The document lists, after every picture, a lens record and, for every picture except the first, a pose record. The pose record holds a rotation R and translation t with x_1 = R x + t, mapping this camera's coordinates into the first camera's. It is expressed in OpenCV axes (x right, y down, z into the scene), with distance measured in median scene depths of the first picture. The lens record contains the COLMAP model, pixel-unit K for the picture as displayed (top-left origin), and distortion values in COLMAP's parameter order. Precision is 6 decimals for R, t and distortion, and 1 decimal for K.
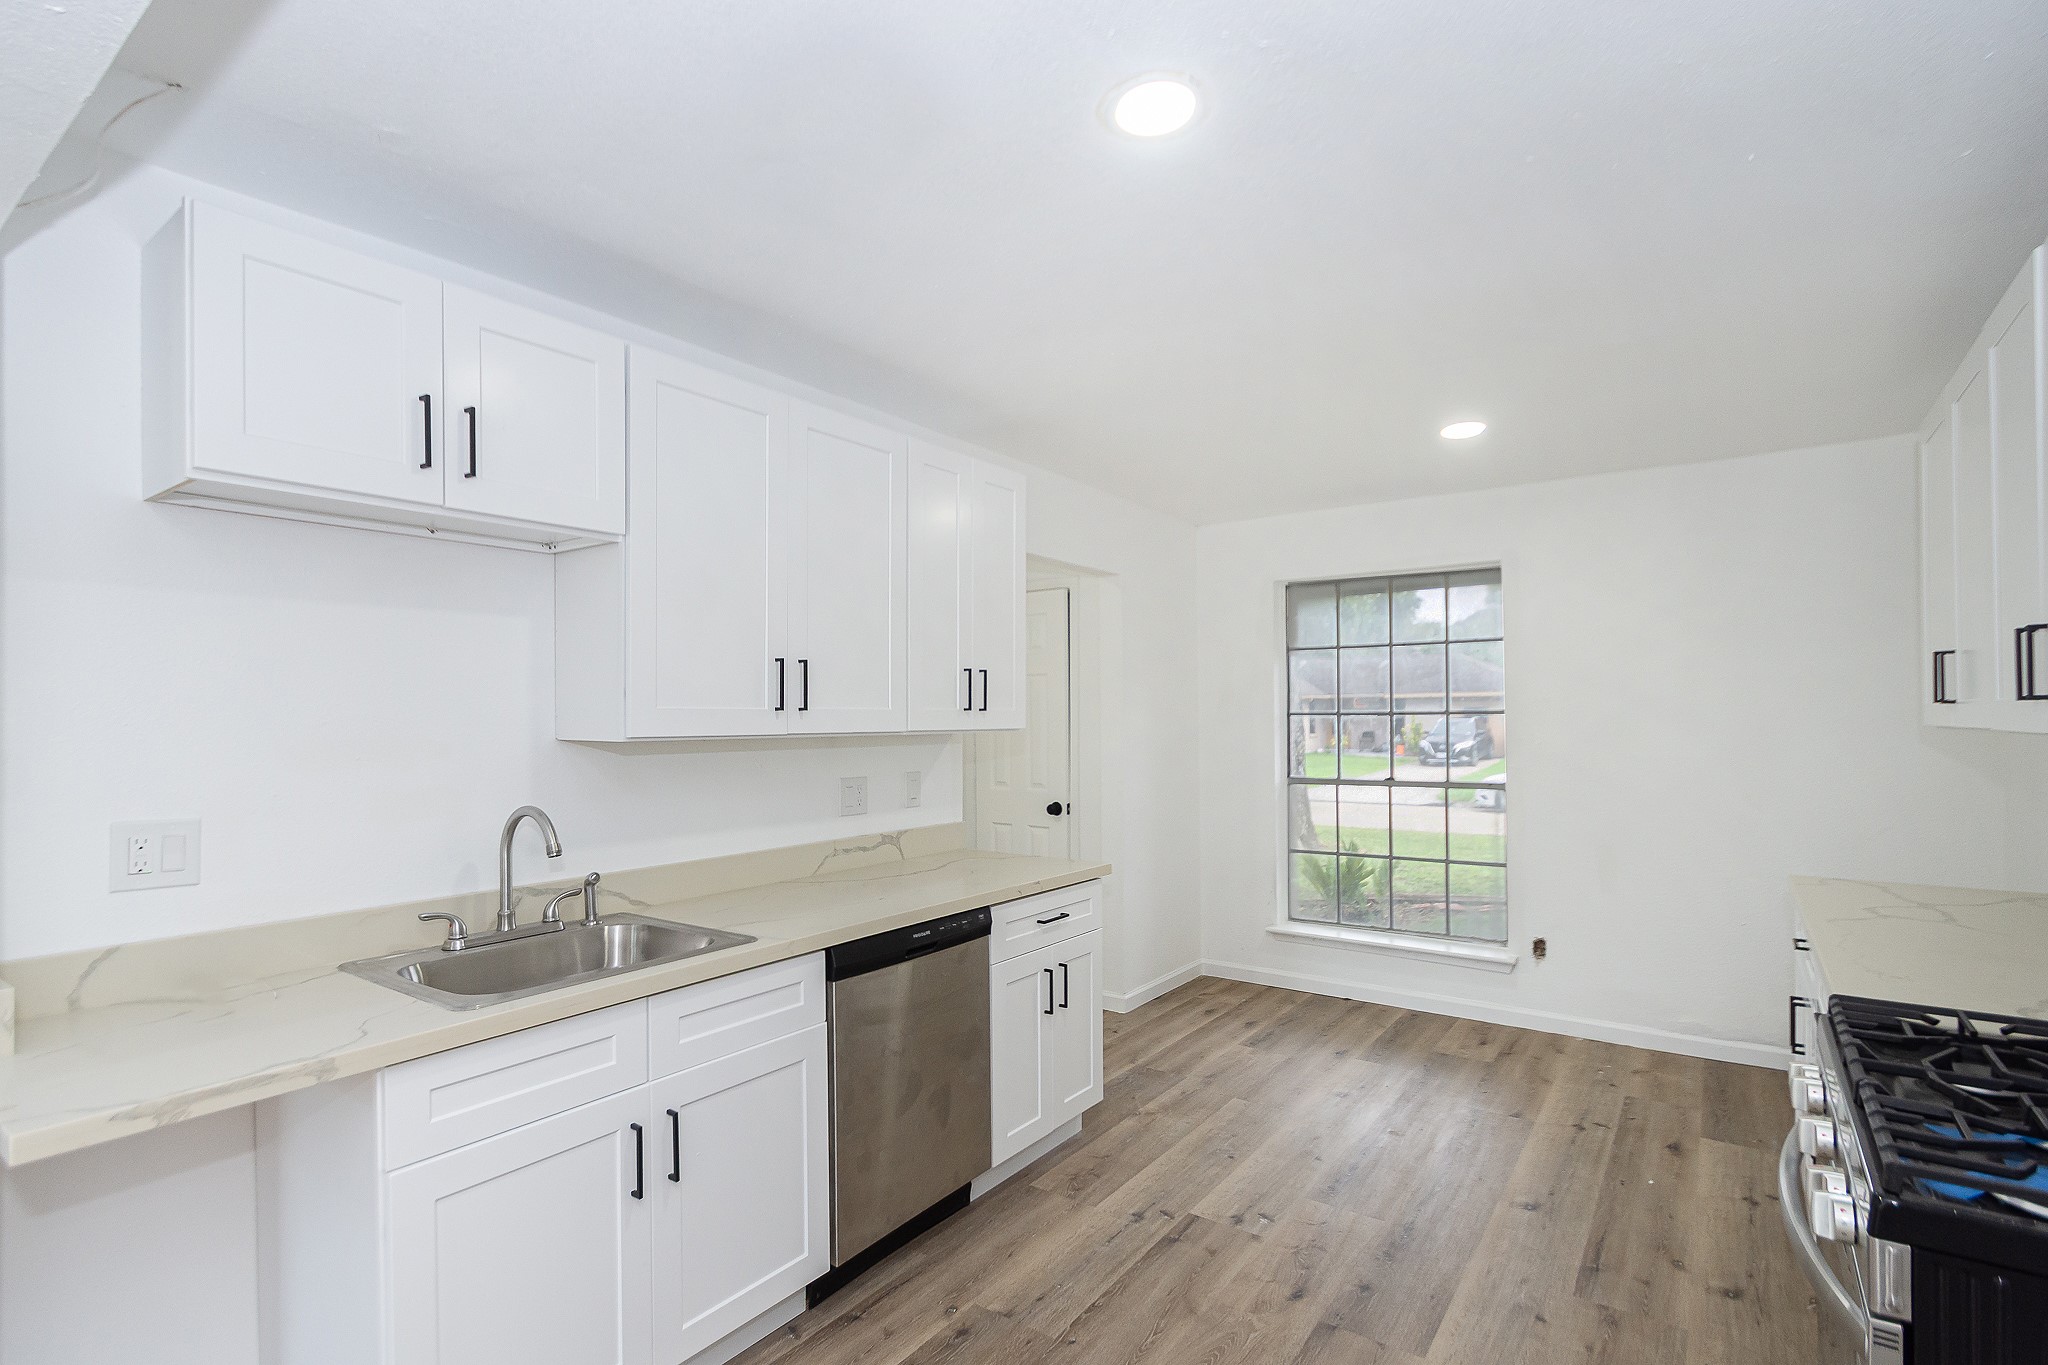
lens RADIAL K [[957.6, 0, 1020.1], [0, 957.6, 715.0], [0, 0, 1]] dist [0.036478, -0.023882]
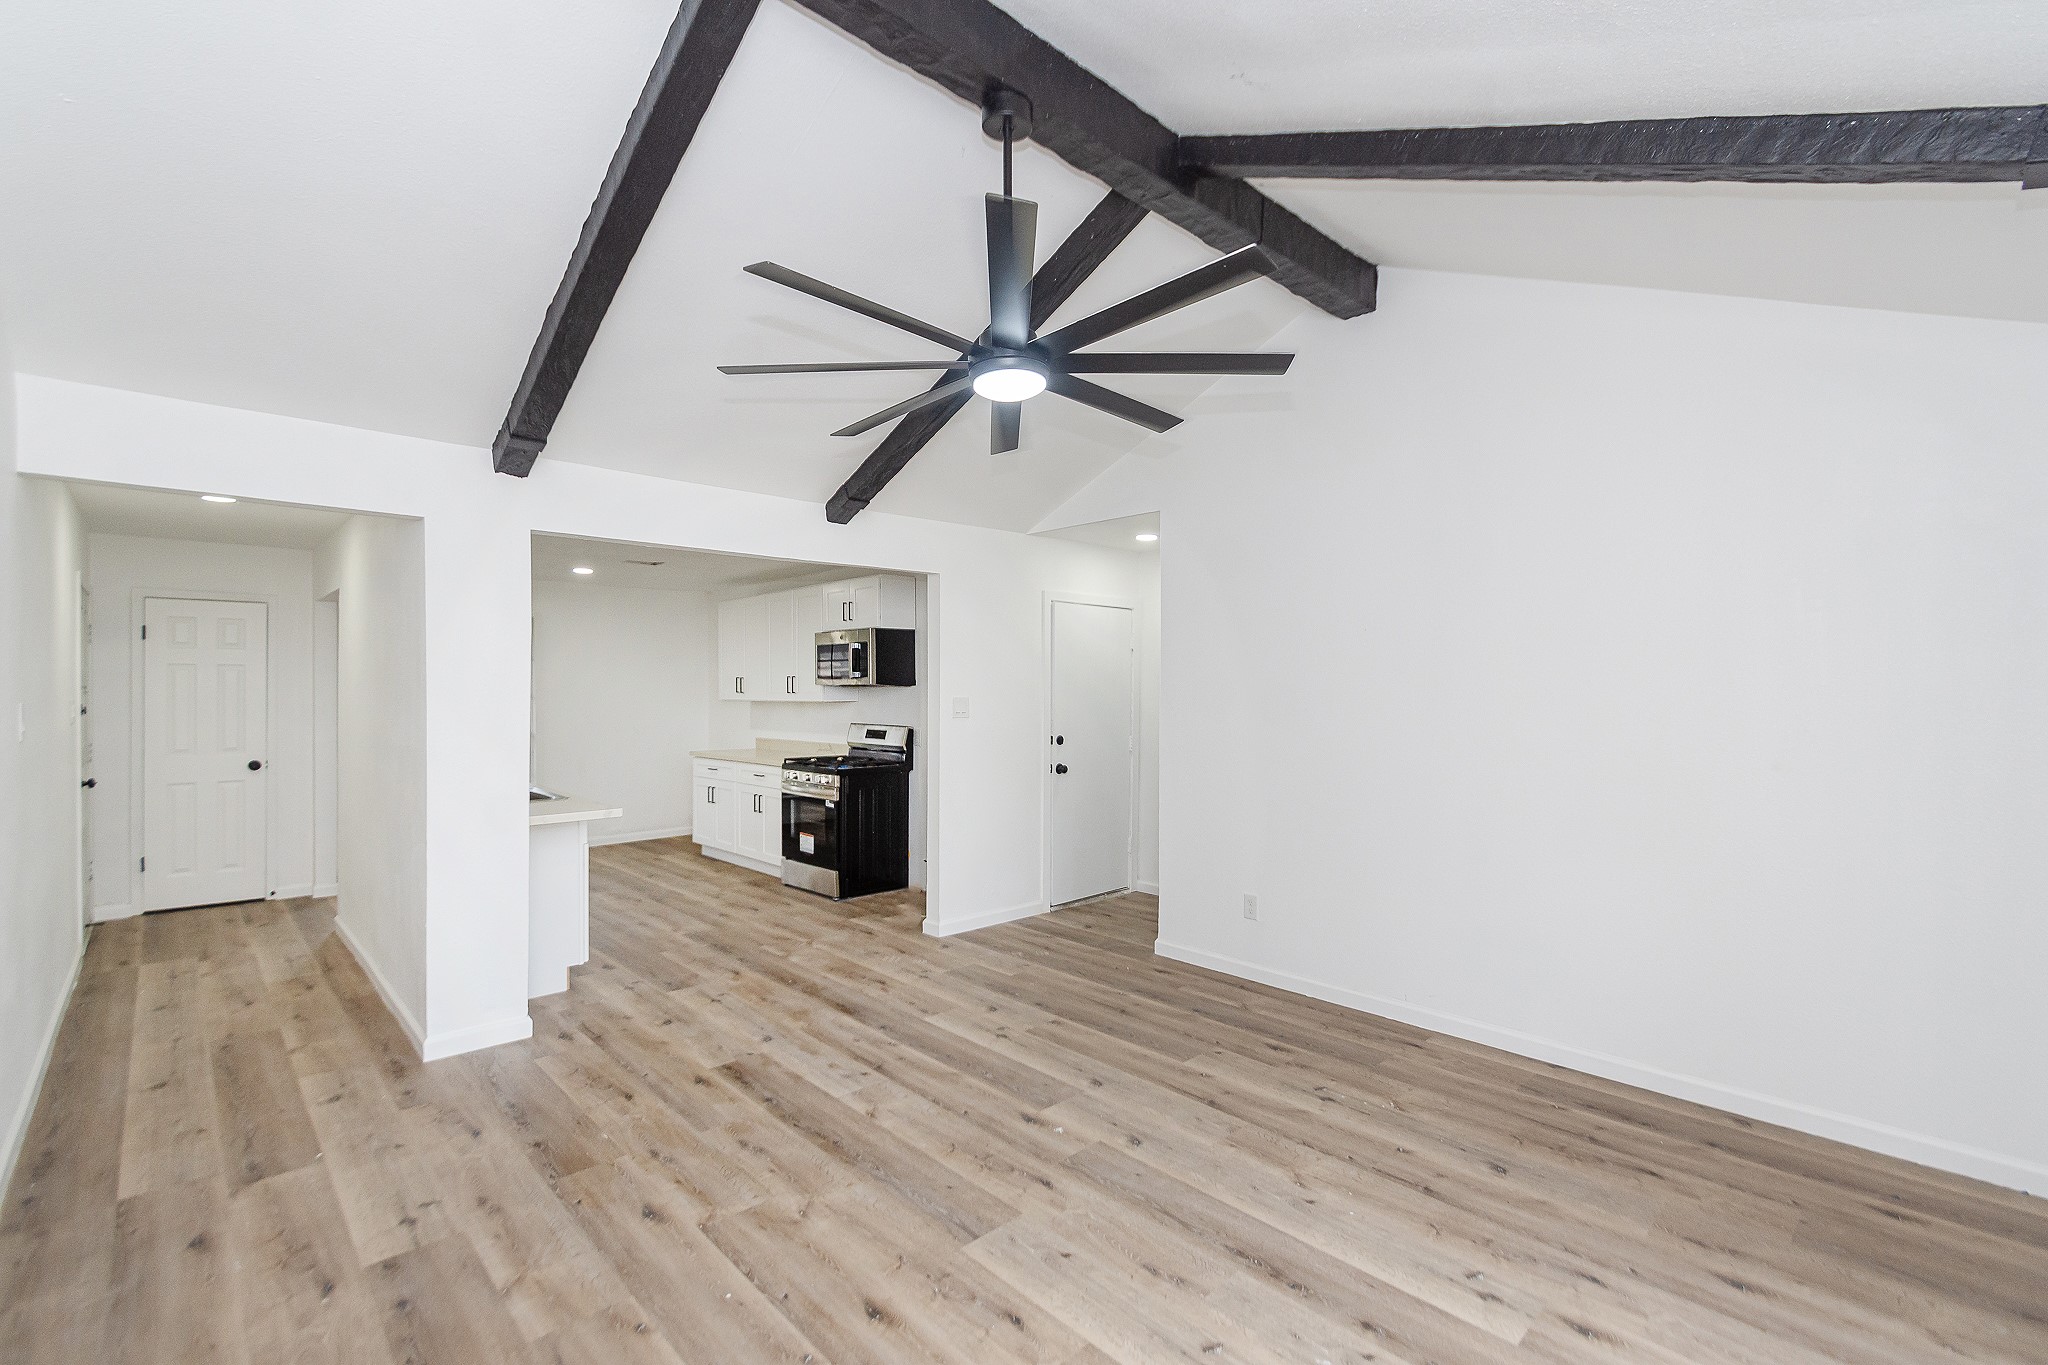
lens RADIAL K [[910.2, 0, 1010.6], [0, 910.2, 691.2], [0, 0, 1]] dist [-0.003220, -0.000052]
pose [[0.195415, 0.006356, 0.980700, -1.595915], [-0.003236, 0.999978, -0.005836, -0.002339], [-0.980715, -0.002033, 0.195431, -0.442776]]
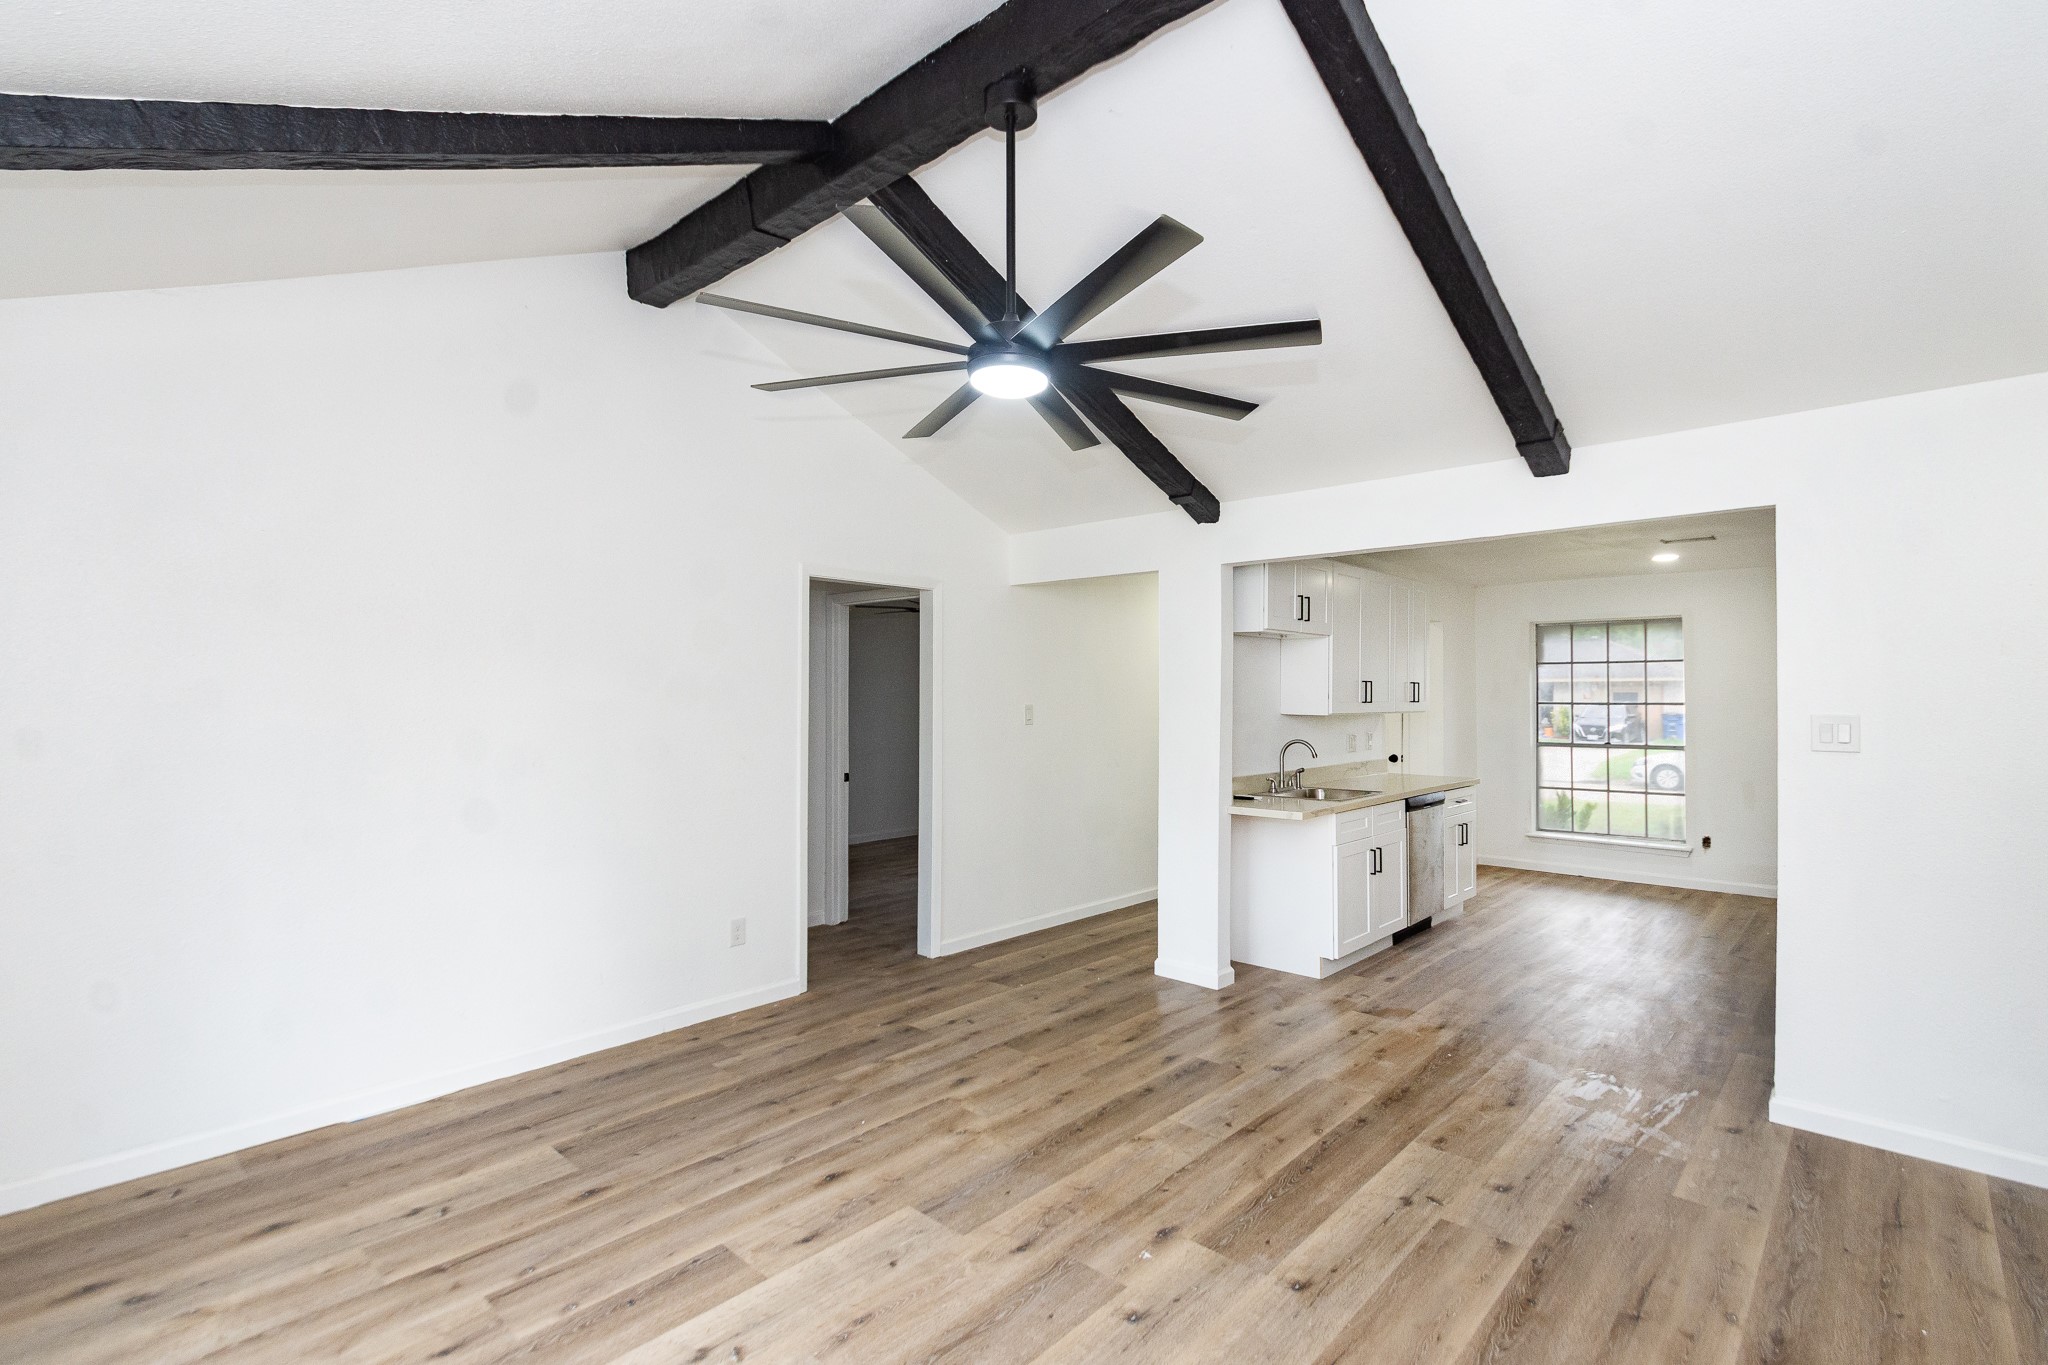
lens RADIAL K [[931.5, 0, 1024.0], [0, 931.5, 682.5], [0, 0, 1]] dist [0.031644, -0.020216]
pose [[0.993250, 0.007256, -0.115770, -0.655382], [-0.008668, 0.999894, -0.011704, -0.016344], [0.115673, 0.012629, 0.993207, -1.110424]]
